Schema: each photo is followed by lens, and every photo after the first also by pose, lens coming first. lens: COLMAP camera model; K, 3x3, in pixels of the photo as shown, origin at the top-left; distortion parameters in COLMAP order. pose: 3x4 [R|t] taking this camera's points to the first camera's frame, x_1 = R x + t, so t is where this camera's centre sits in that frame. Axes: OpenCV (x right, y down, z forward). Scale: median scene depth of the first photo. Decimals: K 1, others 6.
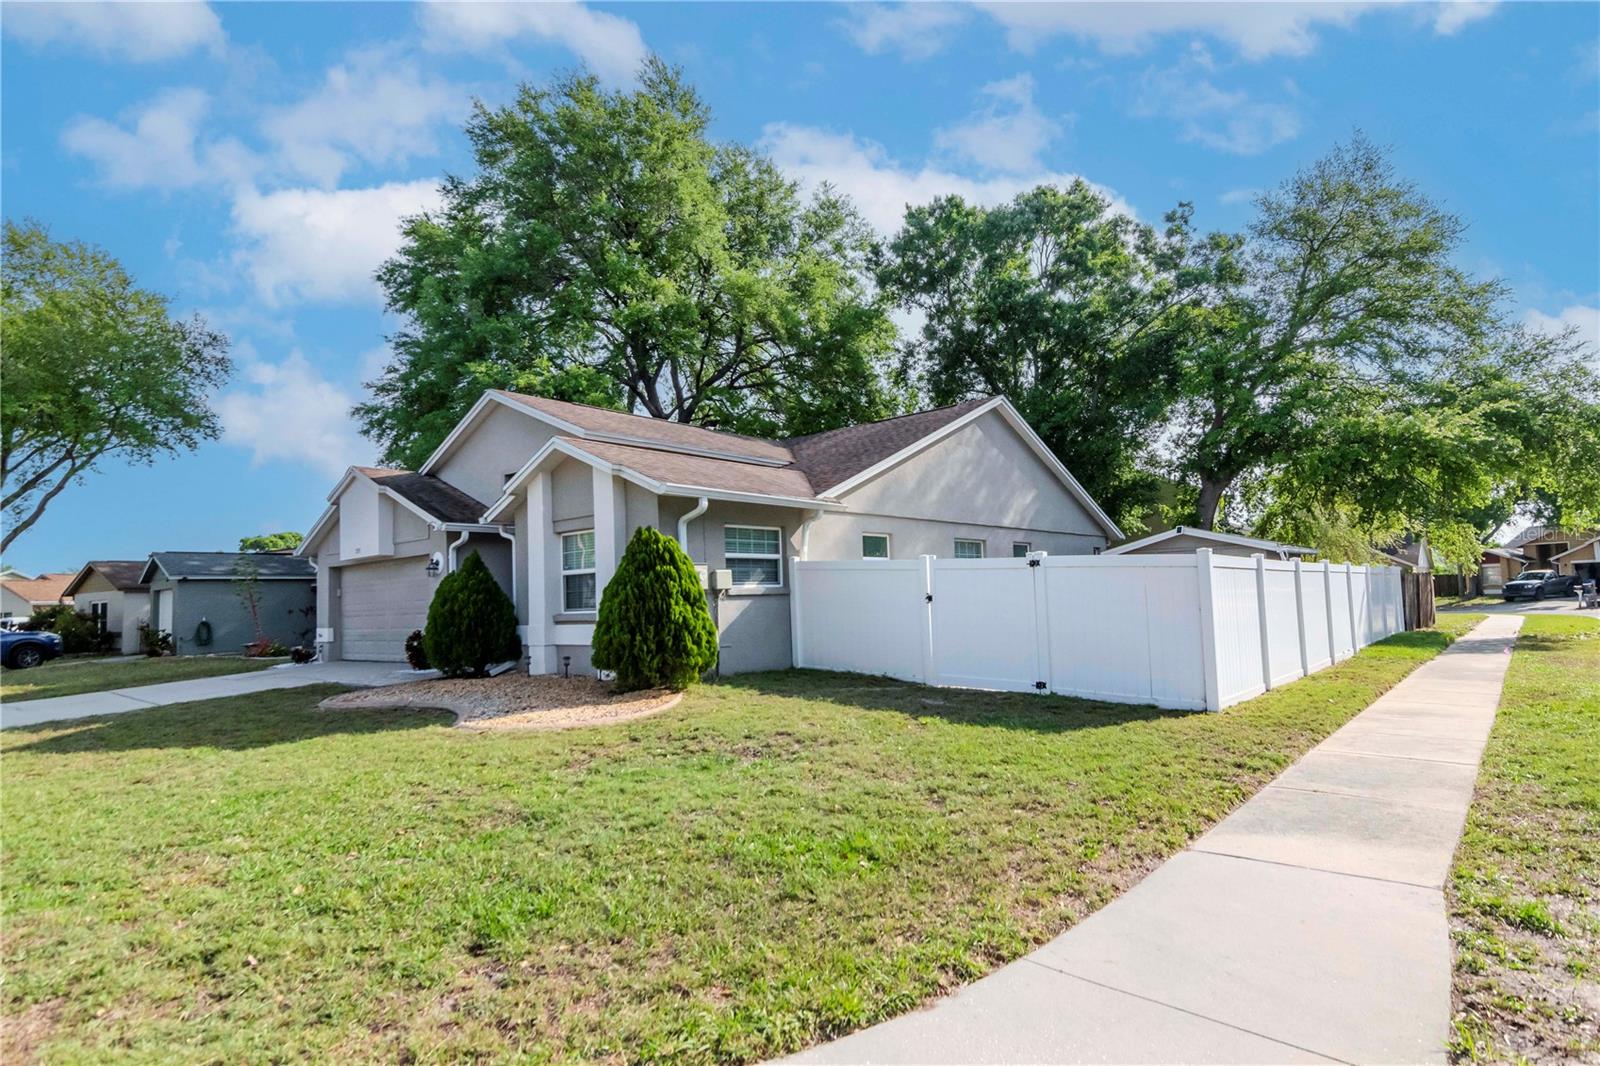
lens RADIAL K [[865.3, 0, 800.0], [0, 865.3, 533.0], [0, 0, 1]] dist [-0.000807, -0.000214]
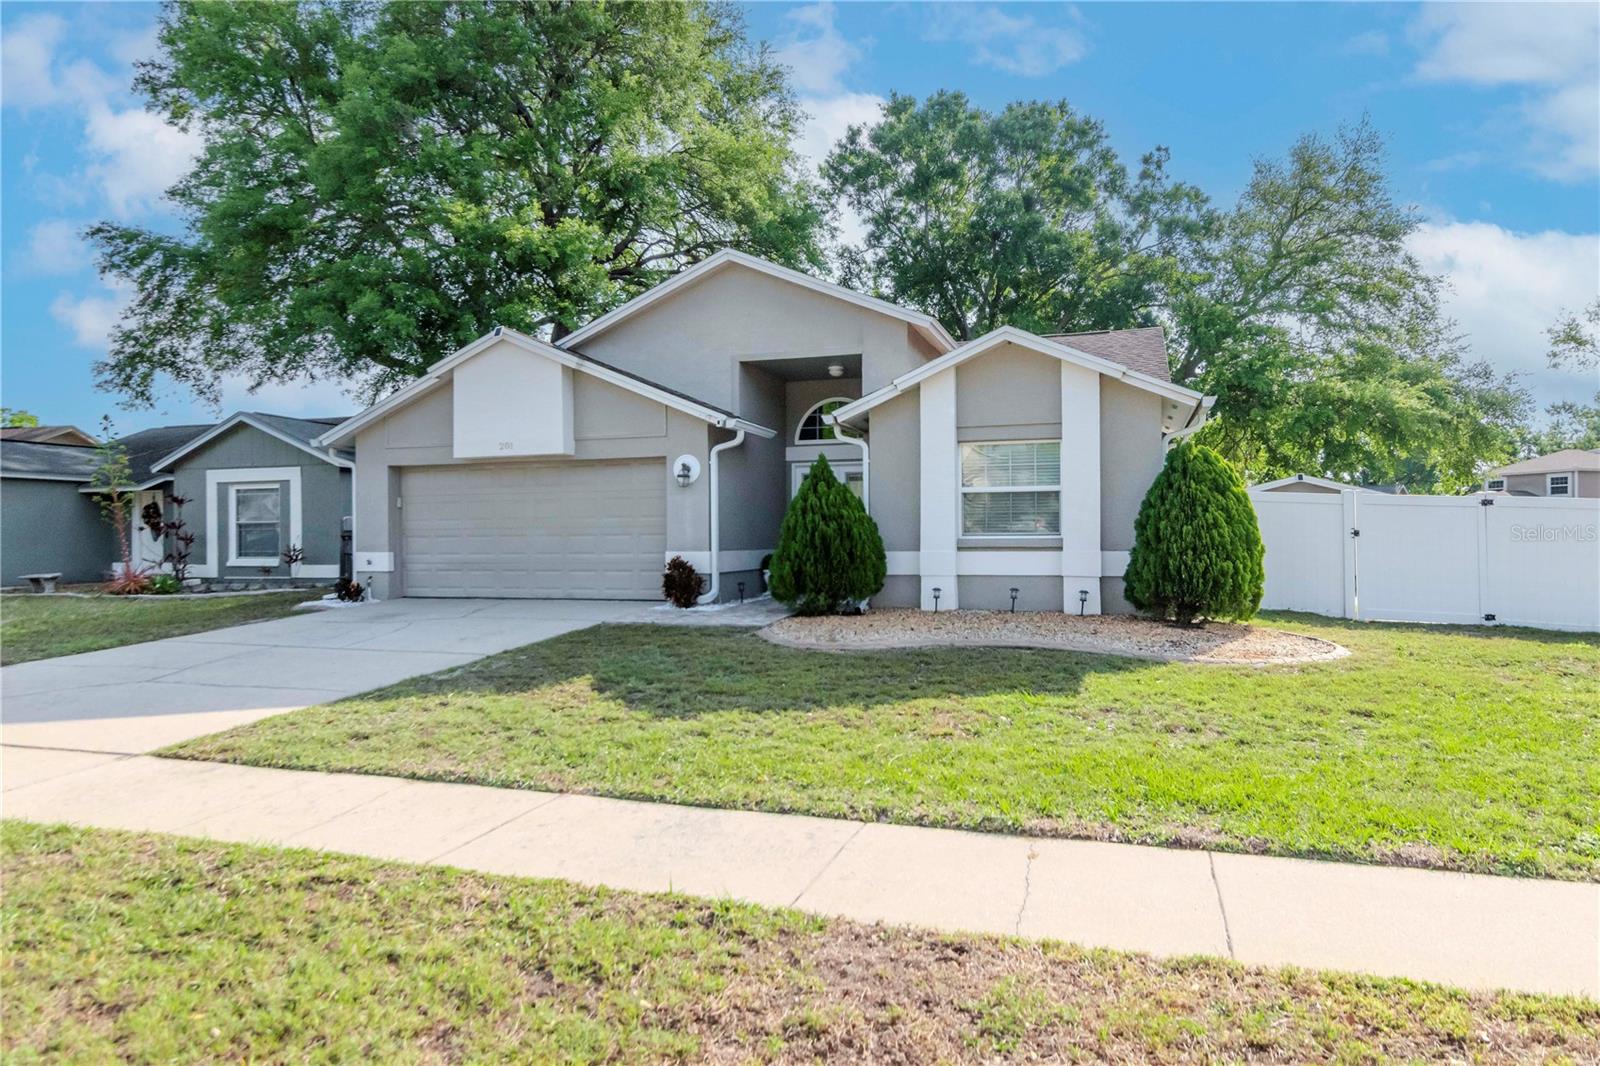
lens RADIAL K [[993.2, 0, 800.0], [0, 993.2, 533.0], [0, 0, 1]] dist [-0.007141, -0.000540]
pose [[0.920547, 0.031066, 0.389394, -0.373183], [-0.056944, 0.996856, 0.055088, 0.020672], [-0.386458, -0.072885, 0.919422, 0.083780]]
